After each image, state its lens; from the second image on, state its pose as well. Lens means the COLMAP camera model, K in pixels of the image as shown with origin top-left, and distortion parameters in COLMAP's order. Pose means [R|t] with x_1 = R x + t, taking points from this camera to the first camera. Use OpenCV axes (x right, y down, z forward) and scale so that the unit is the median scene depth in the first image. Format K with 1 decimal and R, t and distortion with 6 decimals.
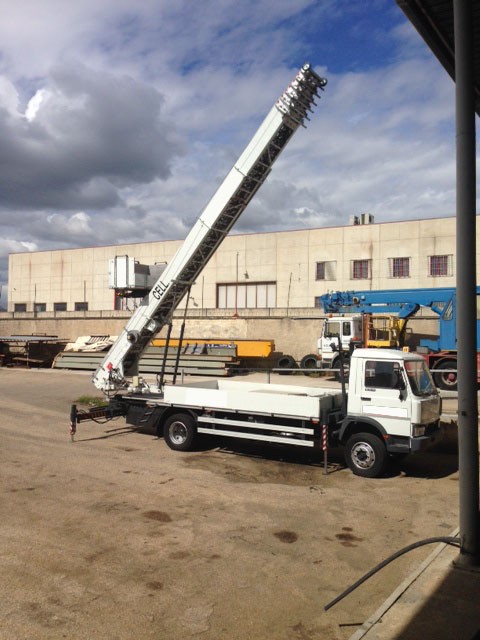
lens RADIAL K [[619.6, 0, 240.0], [0, 619.6, 320.0], [0, 0, 1]] dist [0.006402, 0.007005]
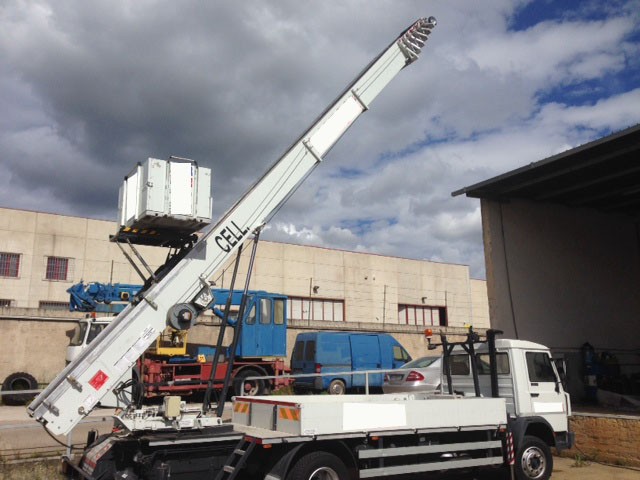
lens RADIAL K [[619.6, 0, 320.0], [0, 619.6, 240.0], [0, 0, 1]] dist [0.006402, 0.007005]
pose [[0.462169, 0.166000, 0.871117, -0.687642], [-0.008268, 0.983087, -0.182950, 0.068583], [-0.886753, 0.077352, 0.455725, 0.786223]]
